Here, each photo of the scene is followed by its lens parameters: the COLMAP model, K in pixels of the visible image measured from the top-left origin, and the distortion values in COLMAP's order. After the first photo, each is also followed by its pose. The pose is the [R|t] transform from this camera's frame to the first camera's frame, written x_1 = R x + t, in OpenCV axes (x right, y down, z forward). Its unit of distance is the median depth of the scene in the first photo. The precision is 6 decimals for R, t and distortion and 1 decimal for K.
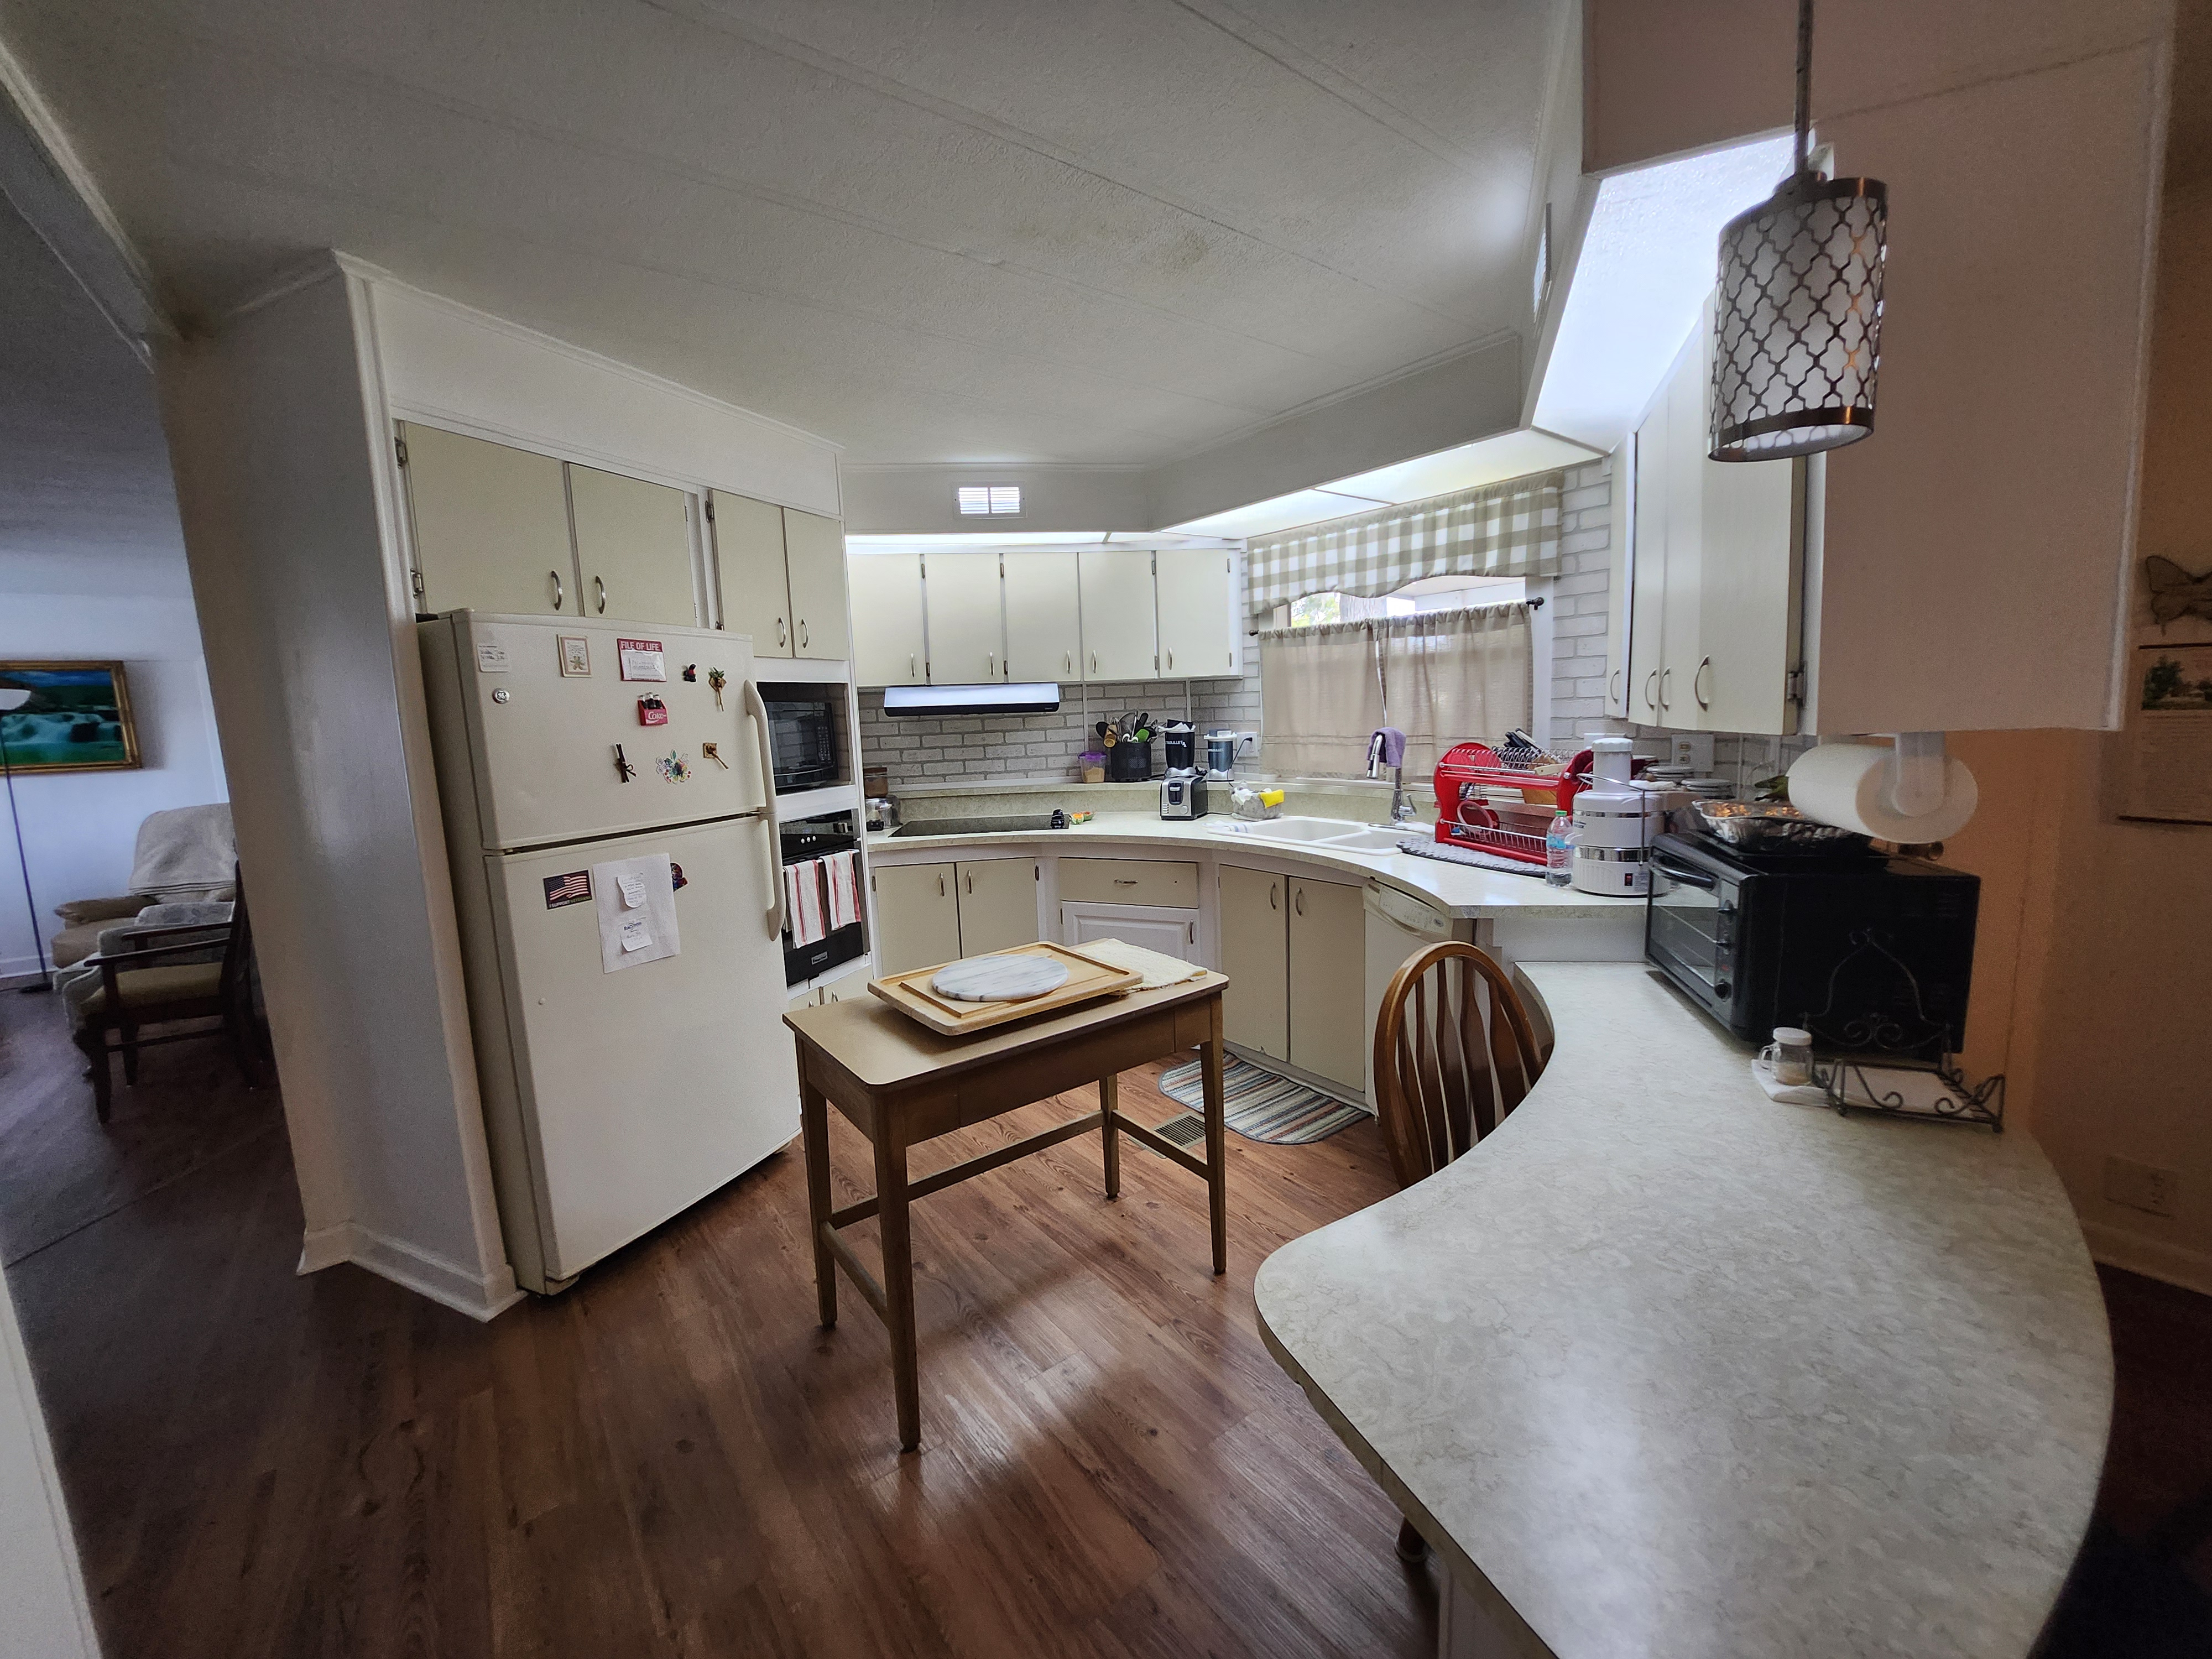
lens RADIAL K [[878.7, 0, 1103.1], [0, 878.7, 832.5], [0, 0, 1]] dist [-0.022676, 0.003270]
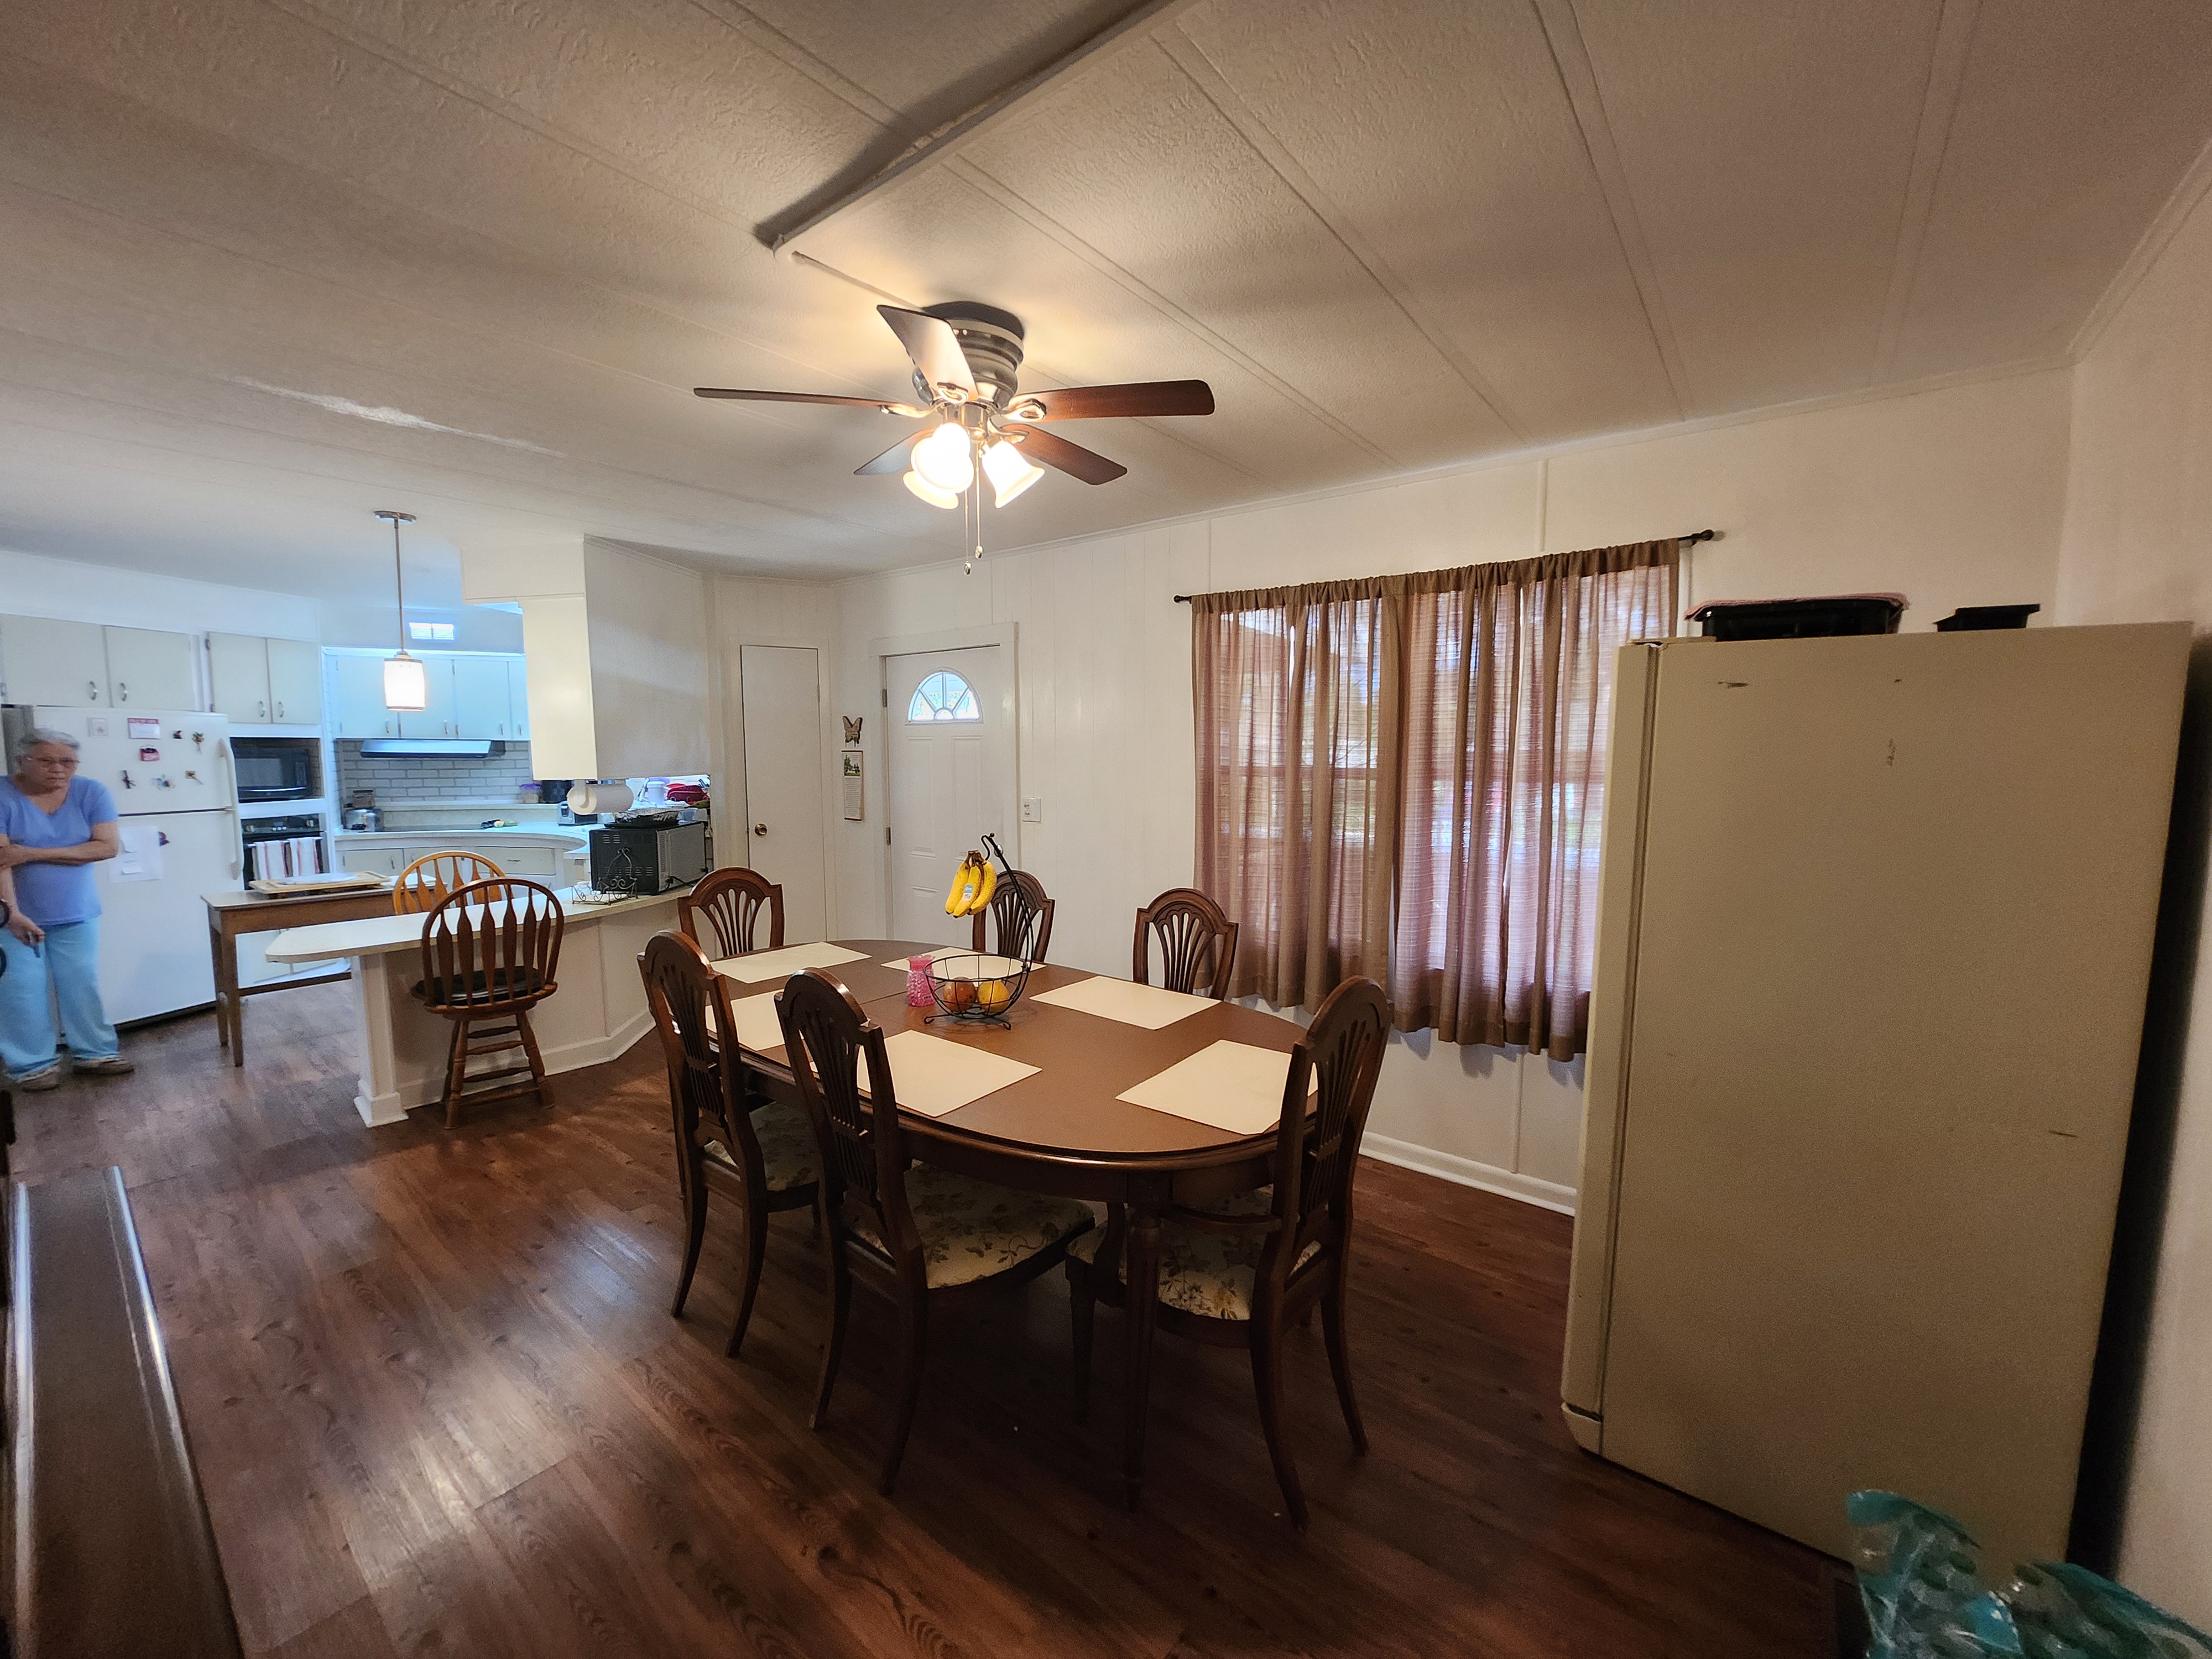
lens RADIAL K [[882.6, 0, 1095.8], [0, 882.6, 834.0], [0, 0, 1]] dist [-0.017329, -0.000056]
pose [[0.968353, 0.016440, 0.249043, 0.742028], [-0.004714, 0.998855, -0.047611, 0.086343], [-0.249540, 0.044930, 0.967322, -0.980582]]
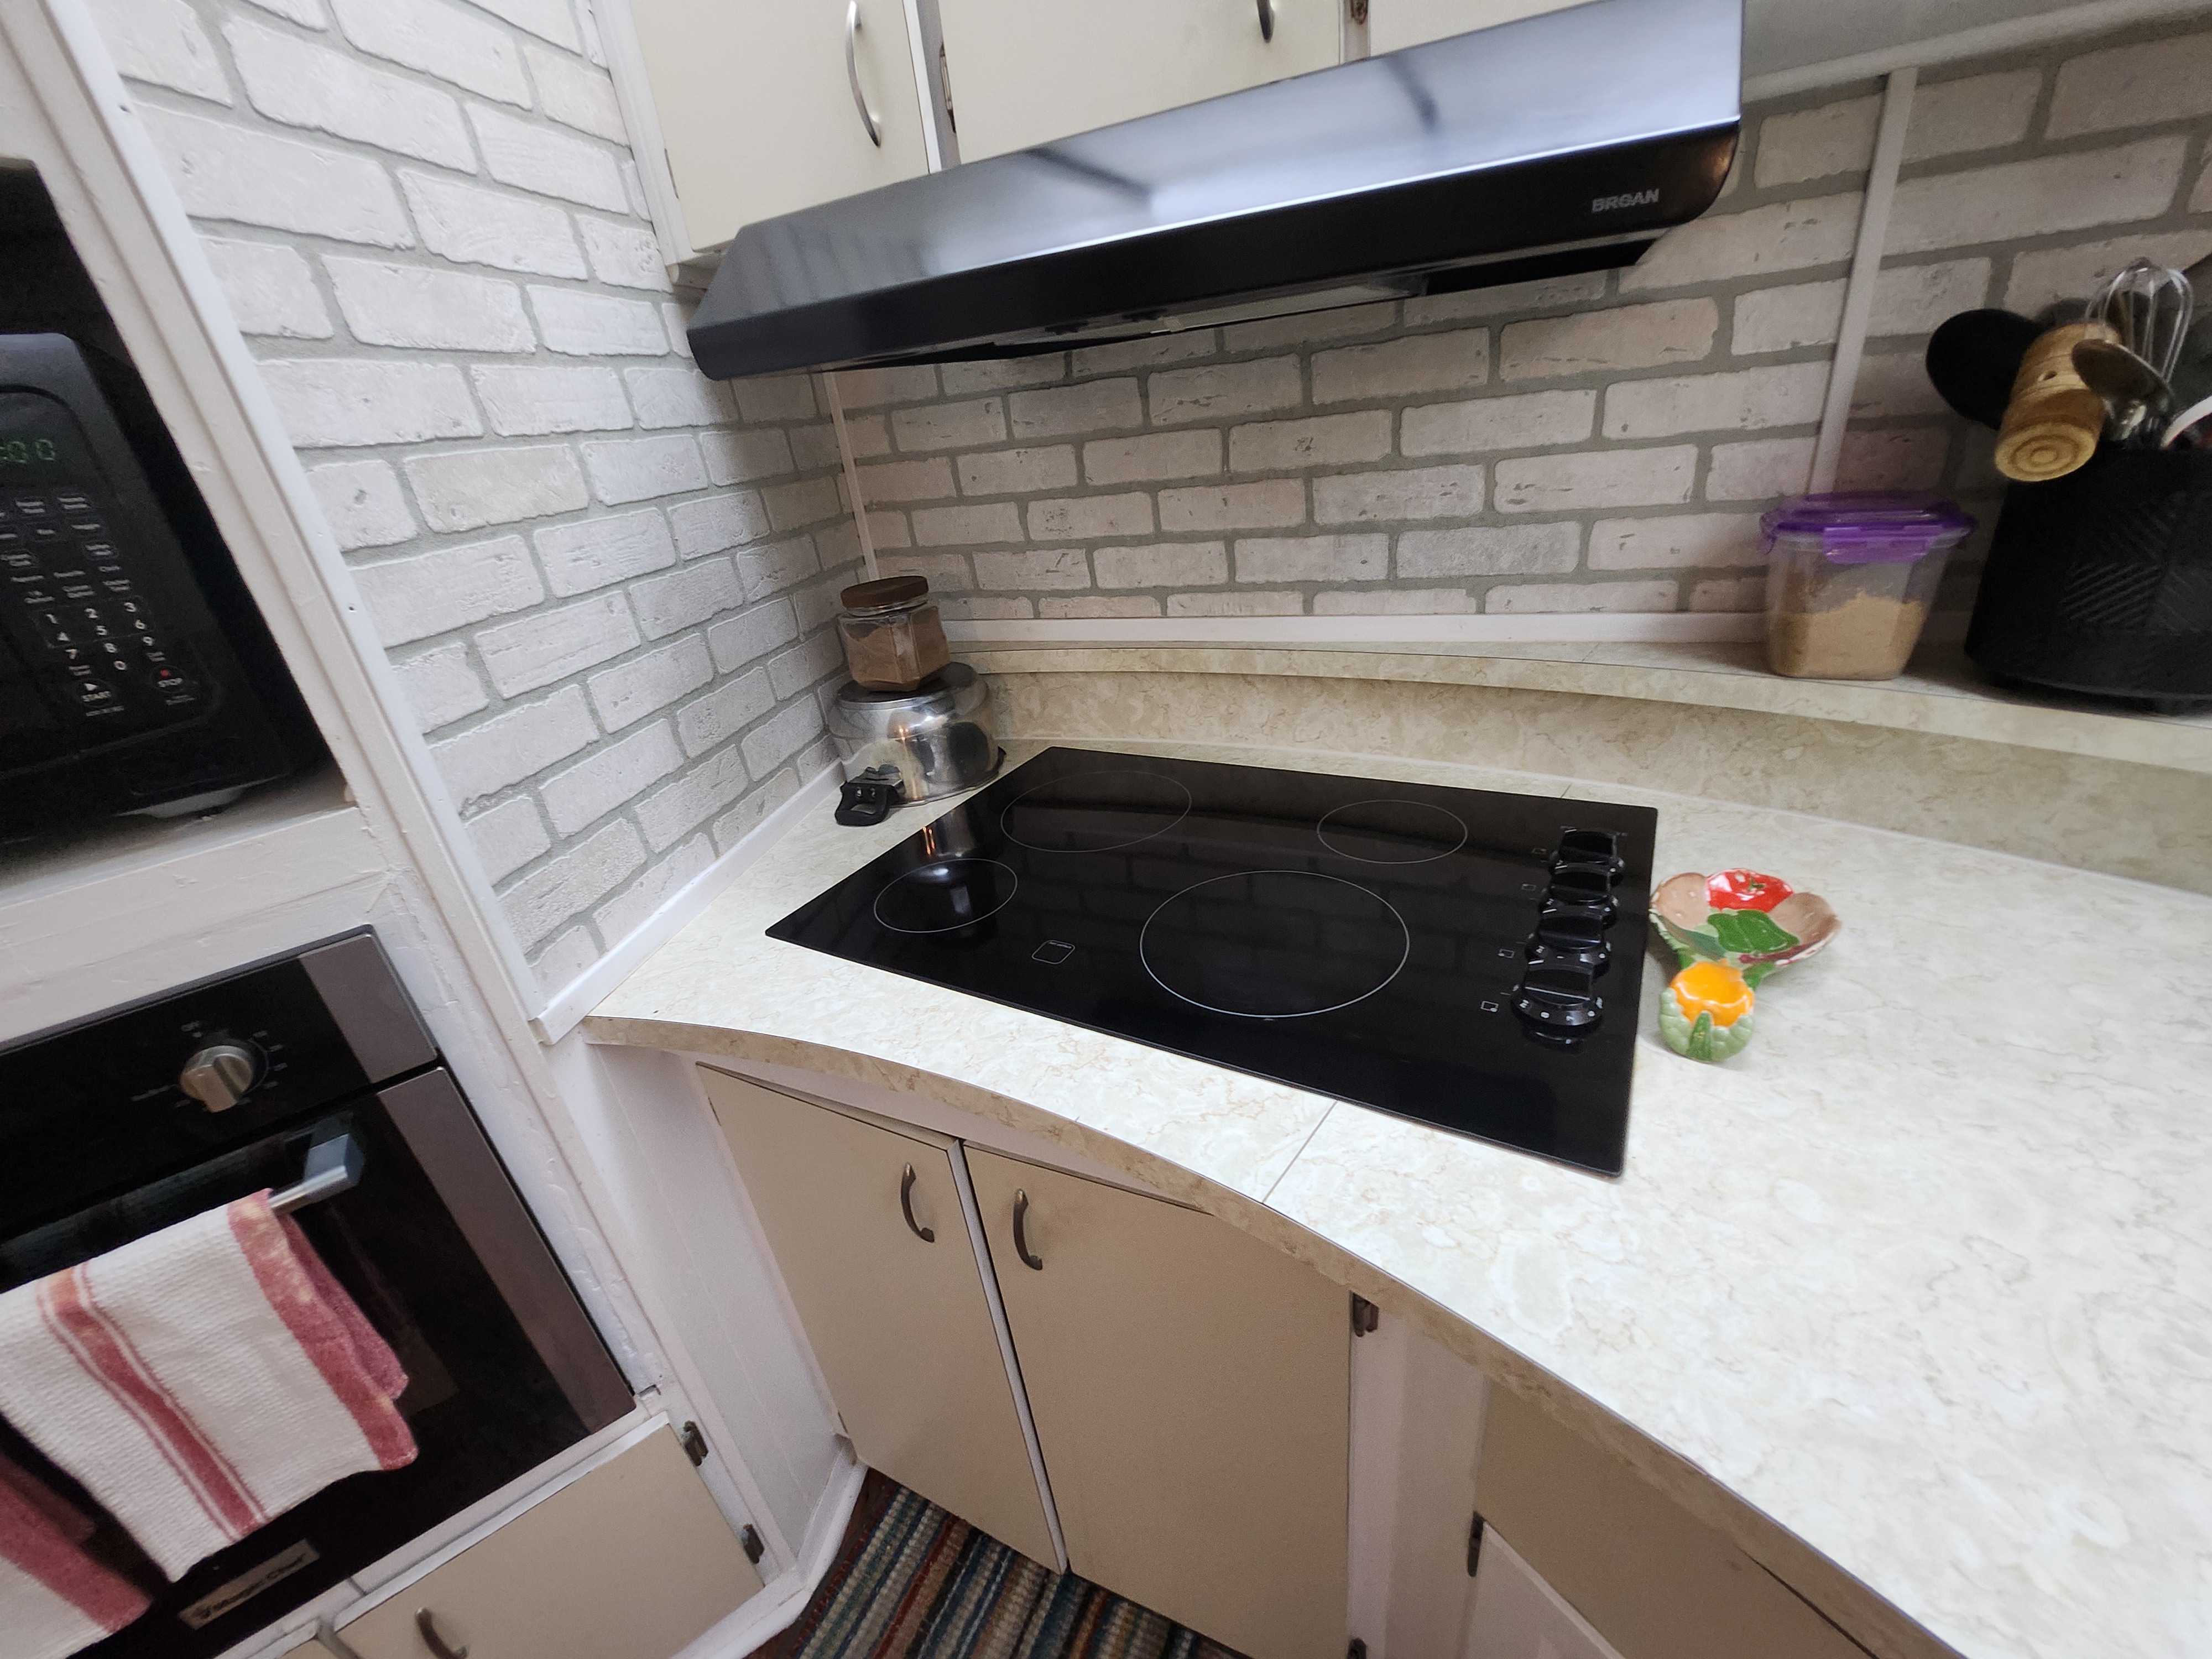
lens RADIAL K [[881.8, 0, 1106.0], [0, 881.8, 829.5], [0, 0, 1]] dist [-0.017245, -0.000459]
pose [[0.841649, 0.178681, -0.509607, -0.052895], [0.010202, 0.938245, 0.345821, -0.118169], [0.539928, -0.296259, 0.787850, 0.970884]]
